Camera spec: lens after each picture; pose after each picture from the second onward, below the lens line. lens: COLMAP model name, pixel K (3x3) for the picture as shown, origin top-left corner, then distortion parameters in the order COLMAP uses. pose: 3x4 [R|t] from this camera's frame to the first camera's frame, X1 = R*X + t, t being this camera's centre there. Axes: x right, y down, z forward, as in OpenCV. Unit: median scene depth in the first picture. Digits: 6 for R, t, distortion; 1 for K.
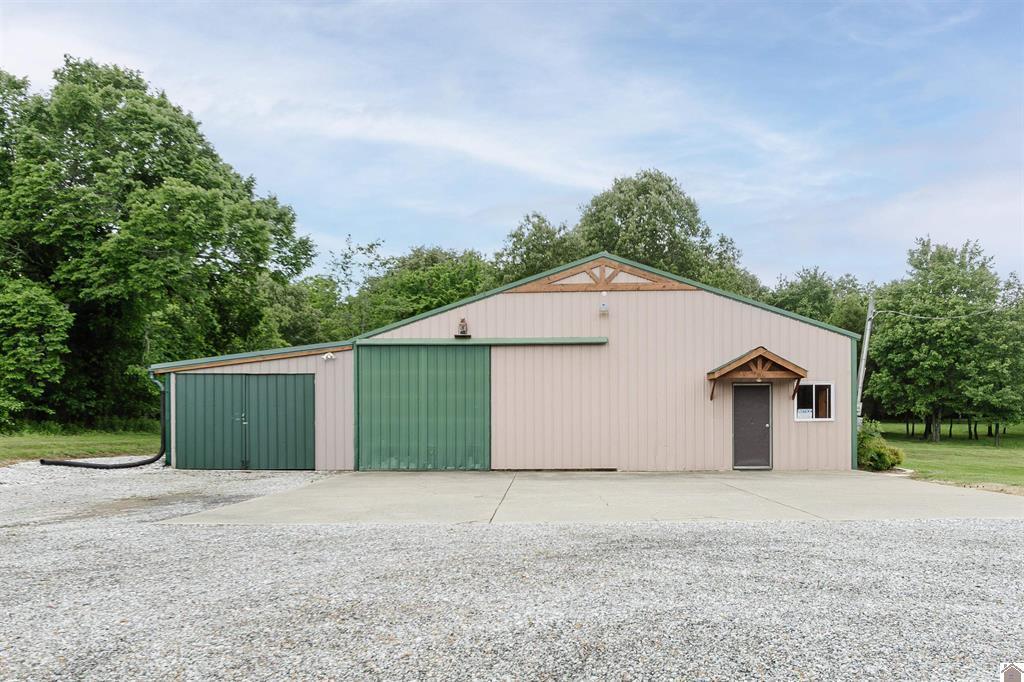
lens RADIAL K [[831.6, 0, 511.6], [0, 831.6, 340.6], [0, 0, 1]] dist [0.013014, 0.001993]
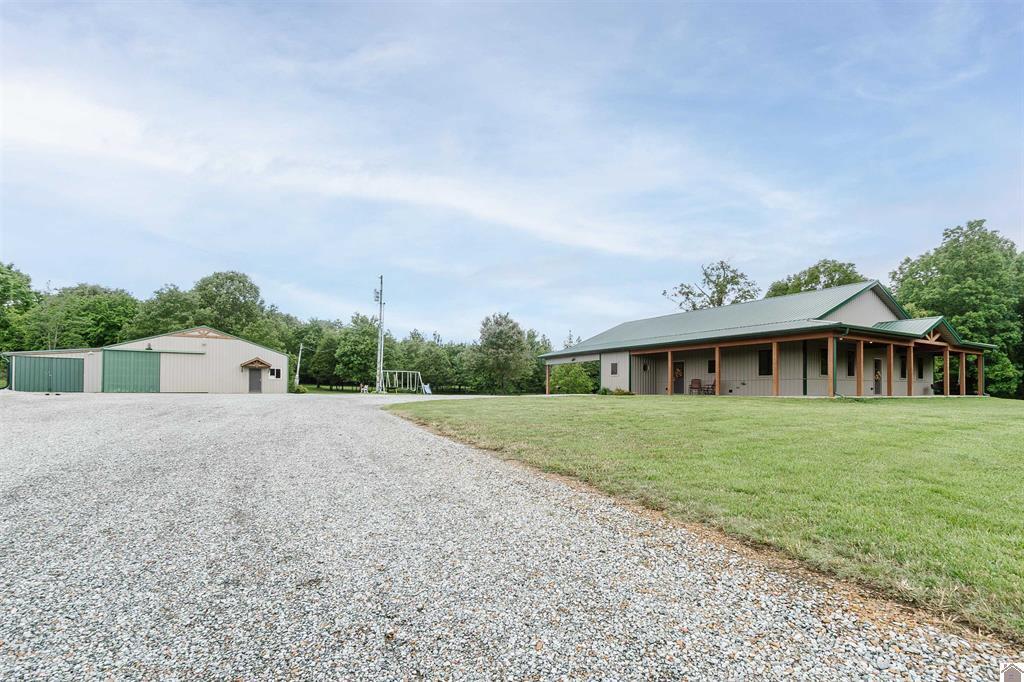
lens RADIAL K [[477.4, 0, 520.9], [0, 477.4, 387.7], [0, 0, 1]] dist [-0.002625, 0.000344]
pose [[0.770745, 0.010272, 0.637061, -0.116160], [-0.069144, 0.995313, 0.067605, -0.073434], [-0.633381, -0.096155, 0.767843, -1.190875]]
